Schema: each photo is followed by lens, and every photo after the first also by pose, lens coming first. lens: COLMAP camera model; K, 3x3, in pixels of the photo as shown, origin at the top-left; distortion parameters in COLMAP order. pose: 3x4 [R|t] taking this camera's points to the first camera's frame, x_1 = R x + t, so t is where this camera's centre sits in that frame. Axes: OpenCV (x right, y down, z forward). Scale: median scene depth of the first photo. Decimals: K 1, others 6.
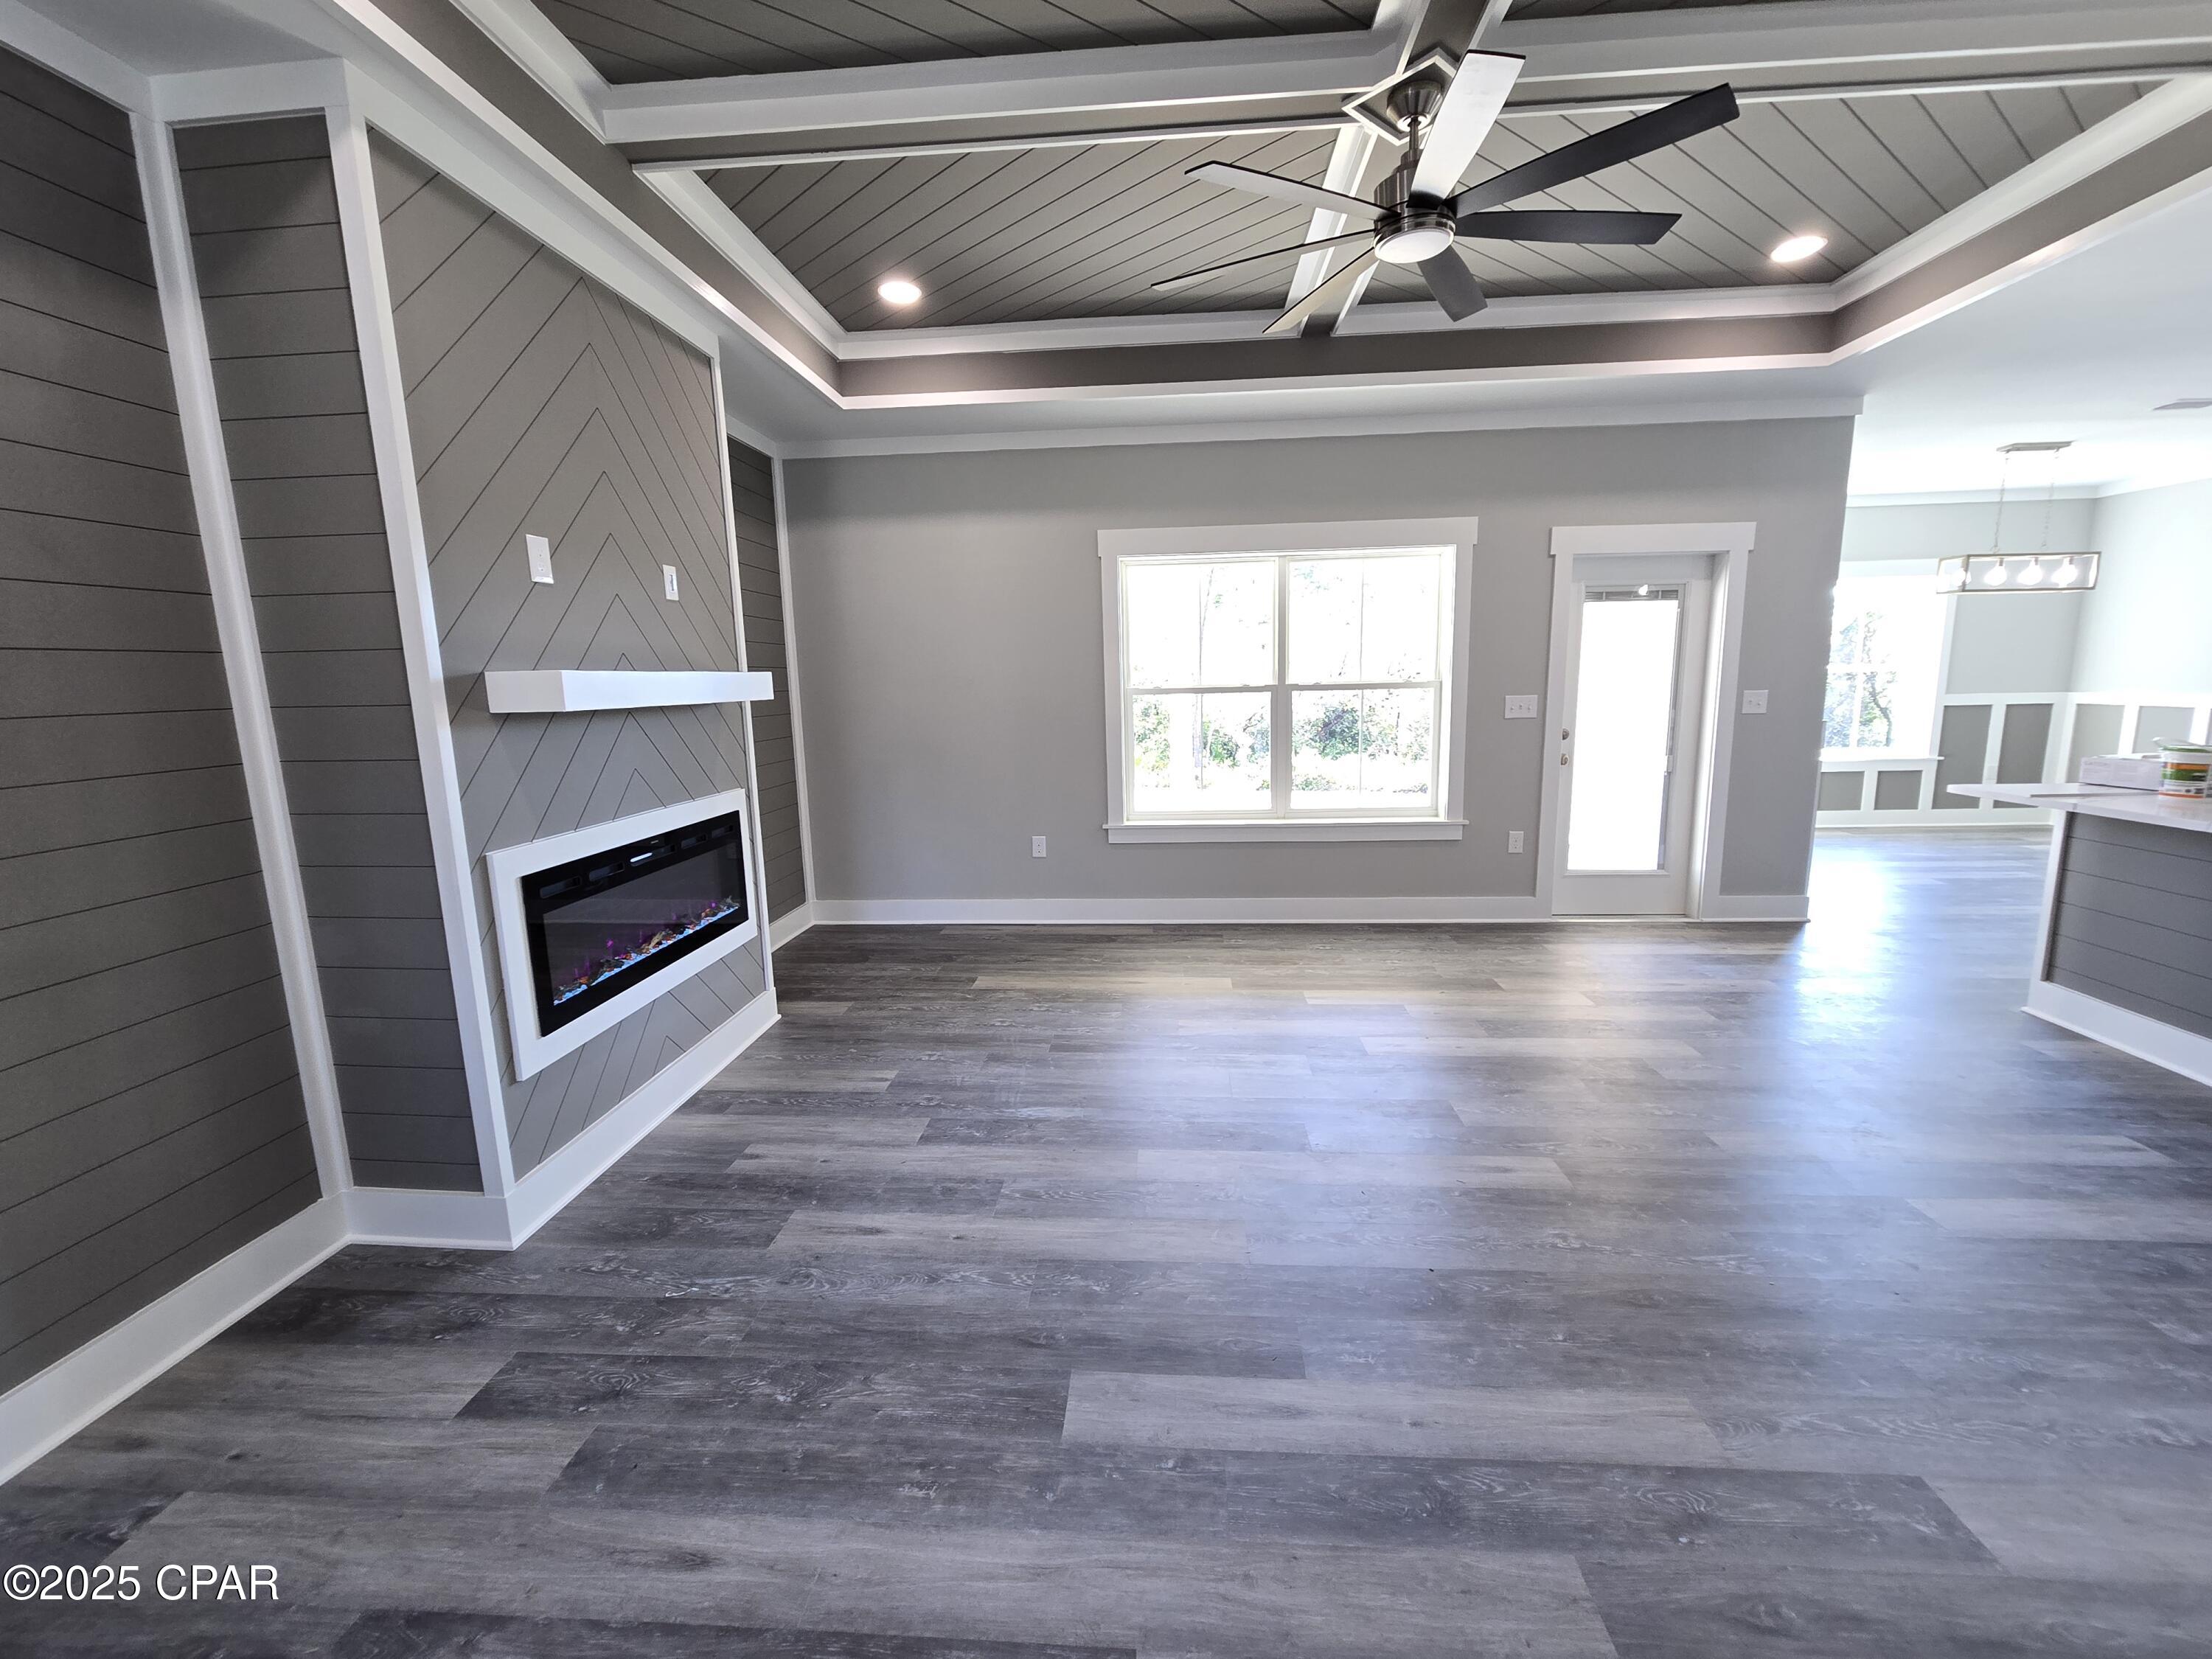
lens RADIAL K [[913.3, 0, 1113.7], [0, 913.3, 820.6], [0, 0, 1]] dist [-0.001287, 0.000282]
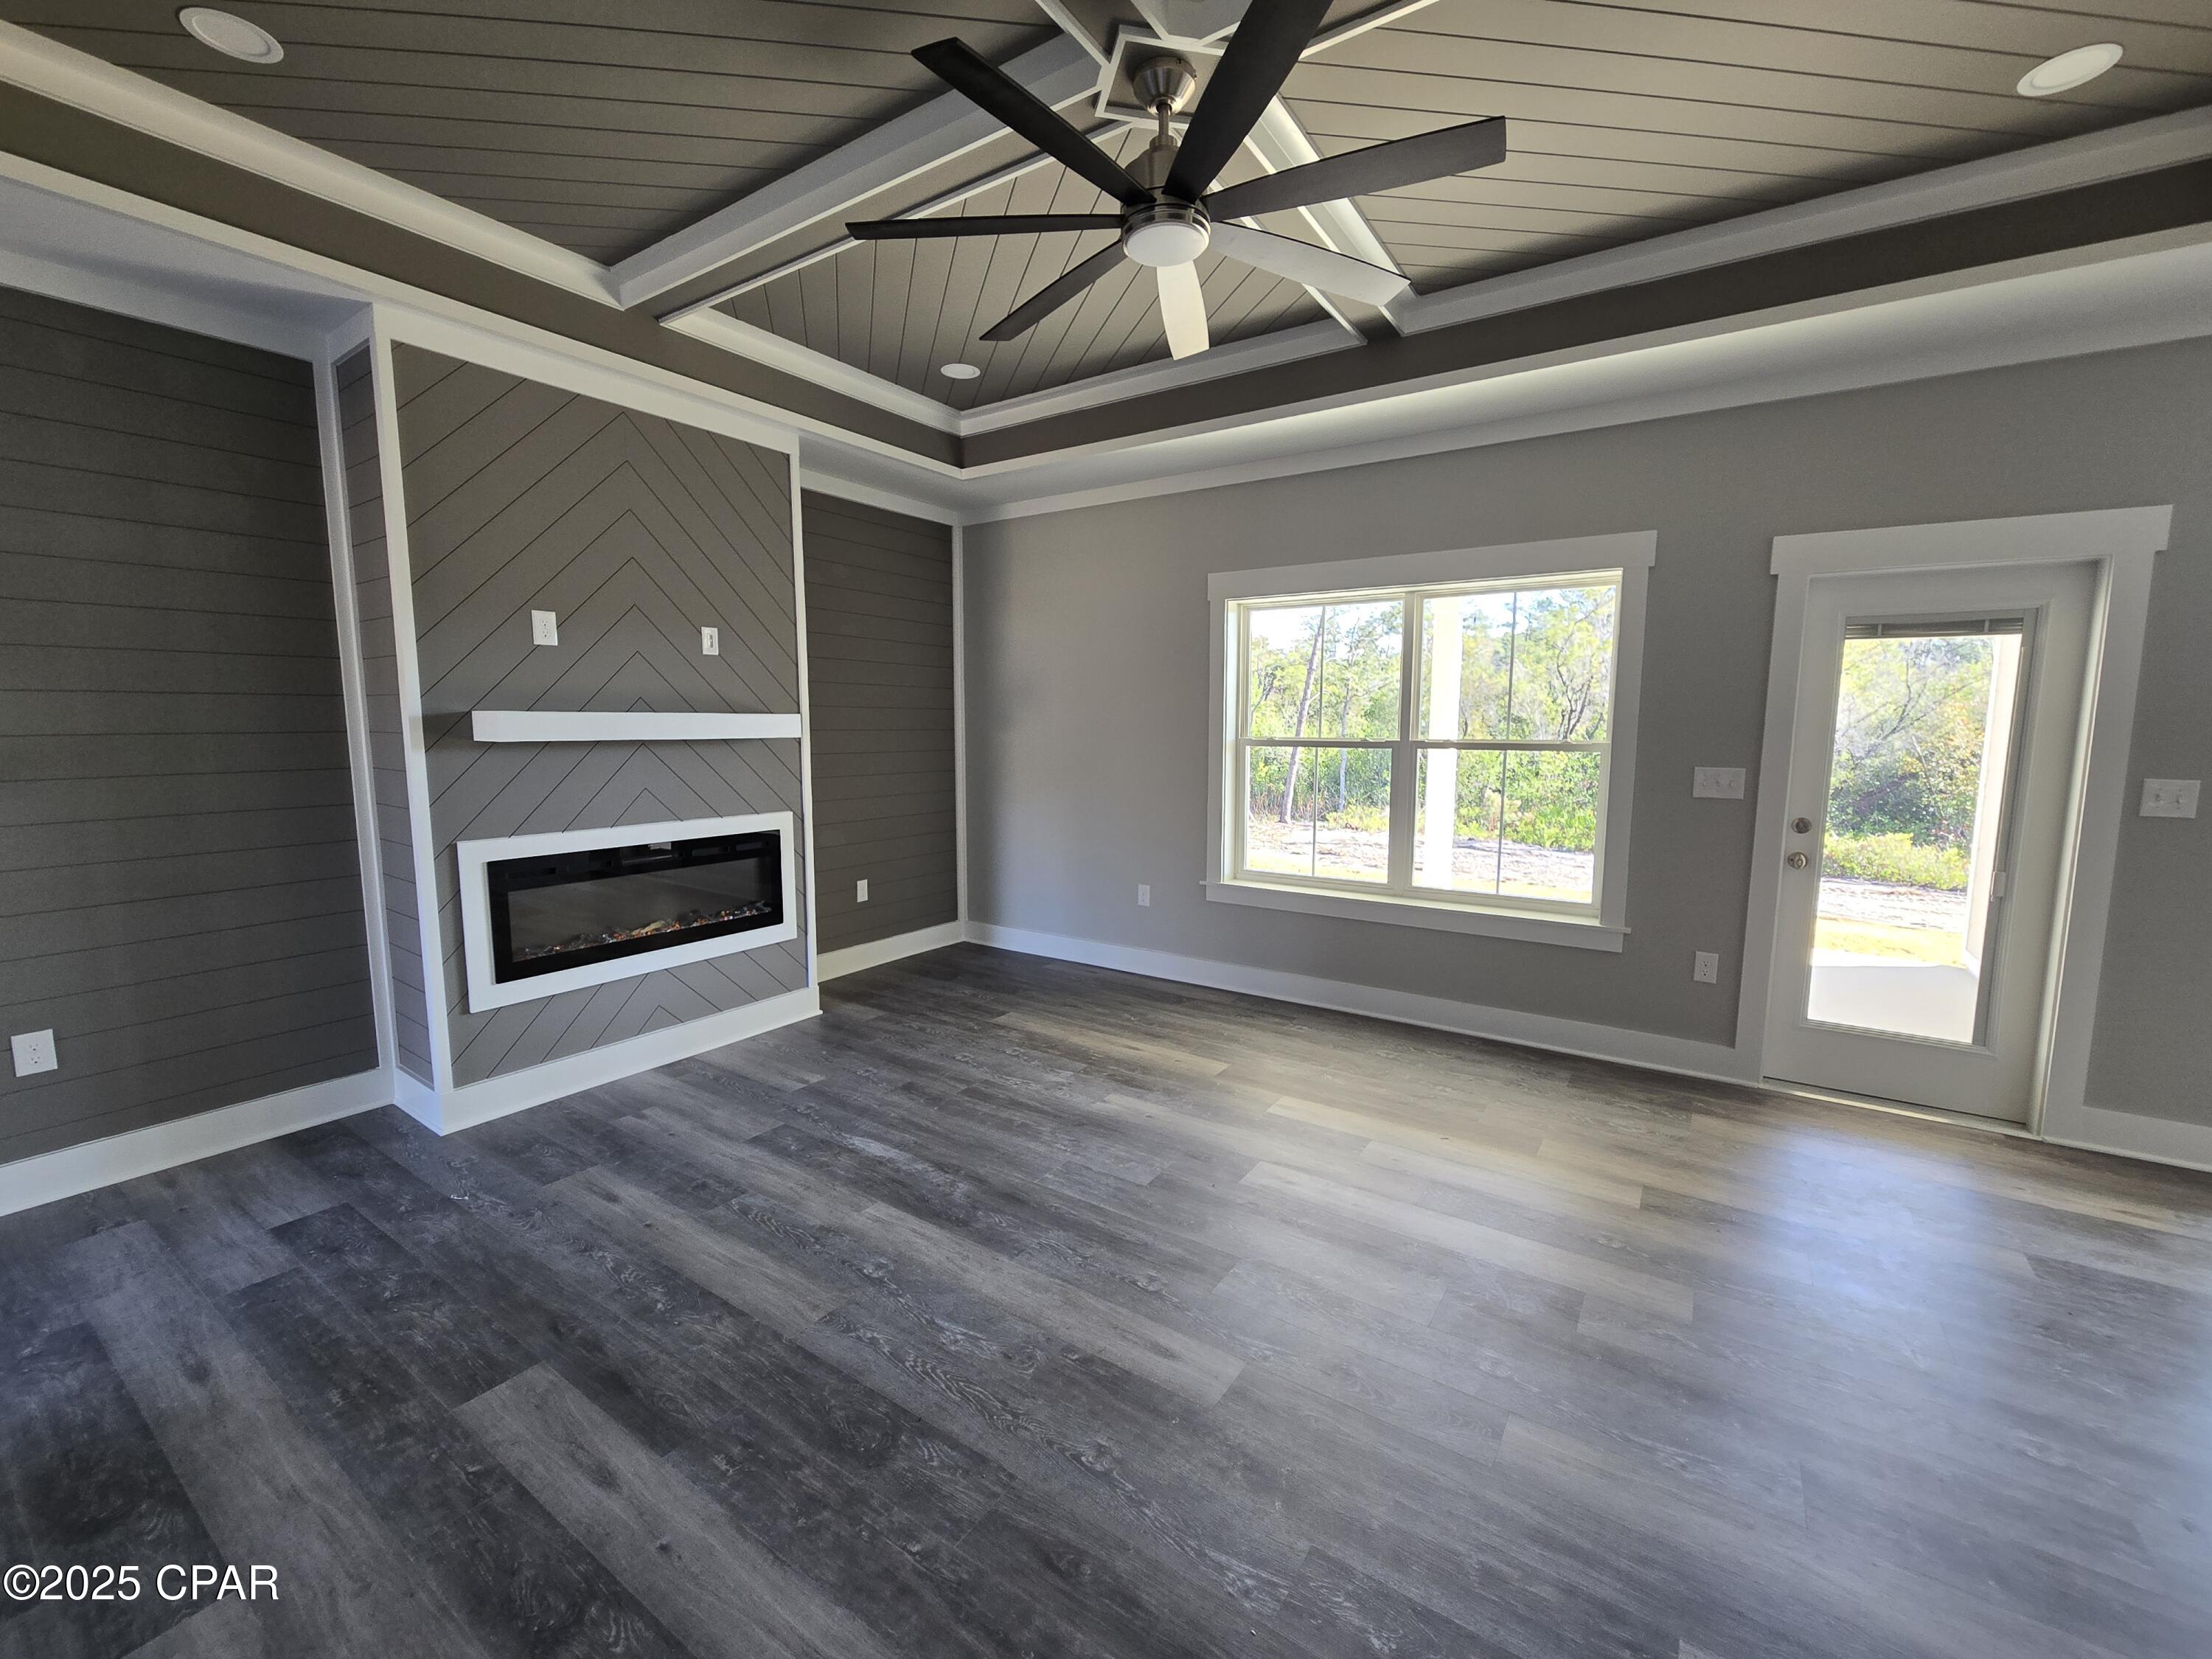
lens RADIAL K [[913.3, 0, 1113.7], [0, 913.3, 820.6], [0, 0, 1]] dist [-0.001287, 0.000282]
pose [[0.866284, 0.080043, -0.493098, 0.634234], [-0.100772, 0.994788, -0.015558, -0.056239], [0.489282, 0.063168, 0.869835, 0.213058]]
